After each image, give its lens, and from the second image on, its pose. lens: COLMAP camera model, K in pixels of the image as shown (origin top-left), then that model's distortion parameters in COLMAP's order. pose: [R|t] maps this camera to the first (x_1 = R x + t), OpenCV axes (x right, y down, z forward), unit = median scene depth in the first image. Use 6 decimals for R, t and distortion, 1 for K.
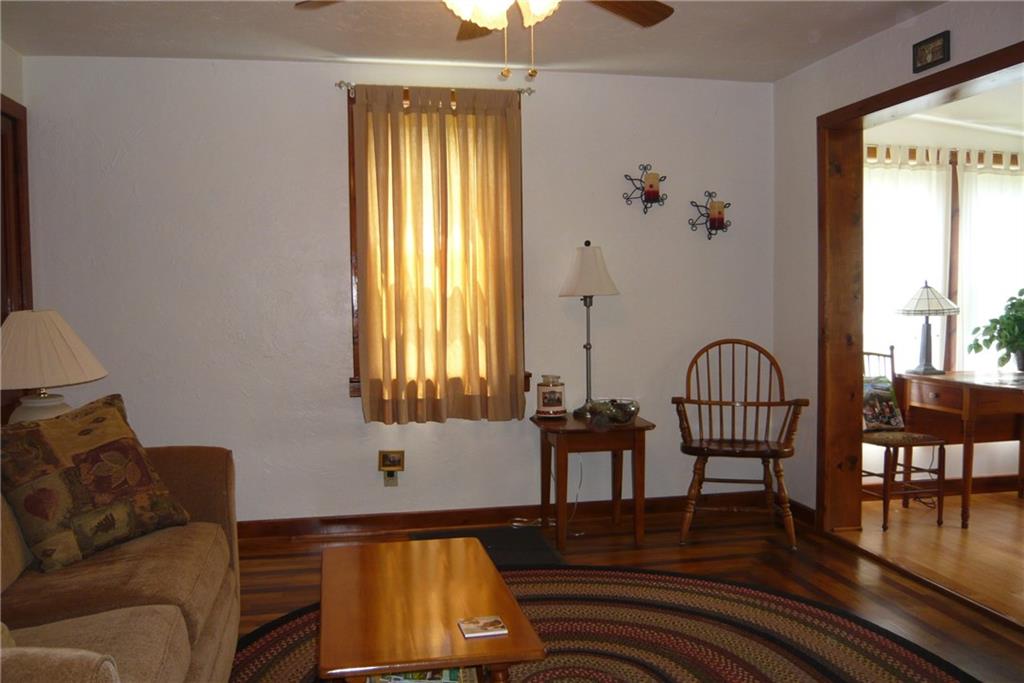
lens RADIAL K [[862.2, 0, 512.0], [0, 862.2, 341.5], [0, 0, 1]] dist [-0.104330, 0.072560]
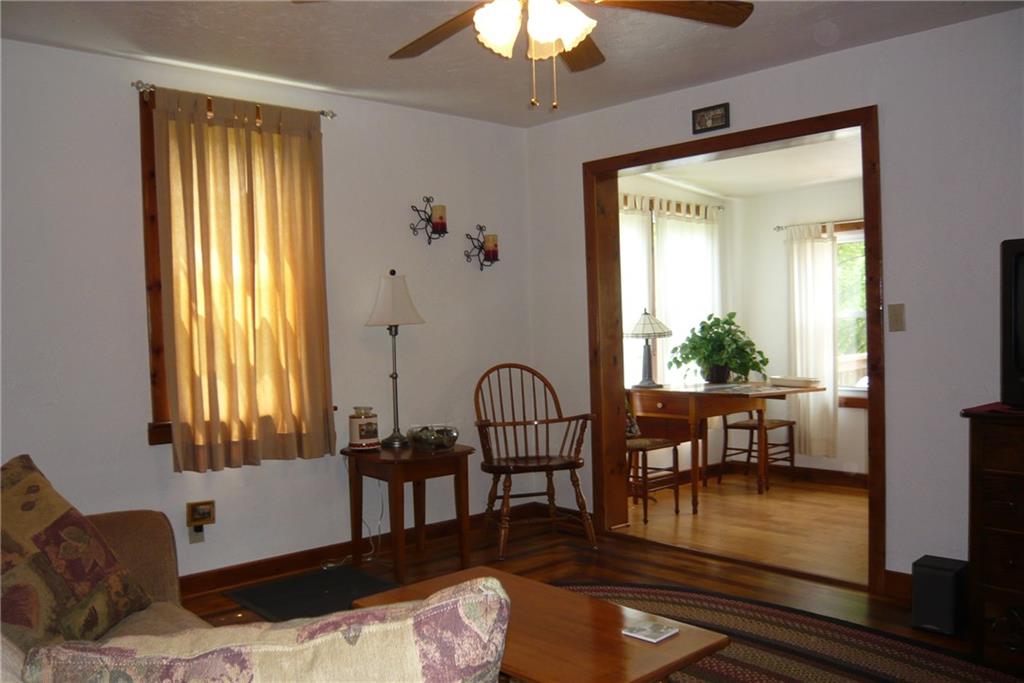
lens RADIAL K [[857.5, 0, 511.8], [0, 857.5, 356.1], [0, 0, 1]] dist [-0.105276, 0.069006]
pose [[0.859576, -0.031417, 0.510042, -0.303078], [0.043860, 0.998961, -0.012384, 0.001030], [-0.509122, 0.033015, 0.860061, 0.080443]]
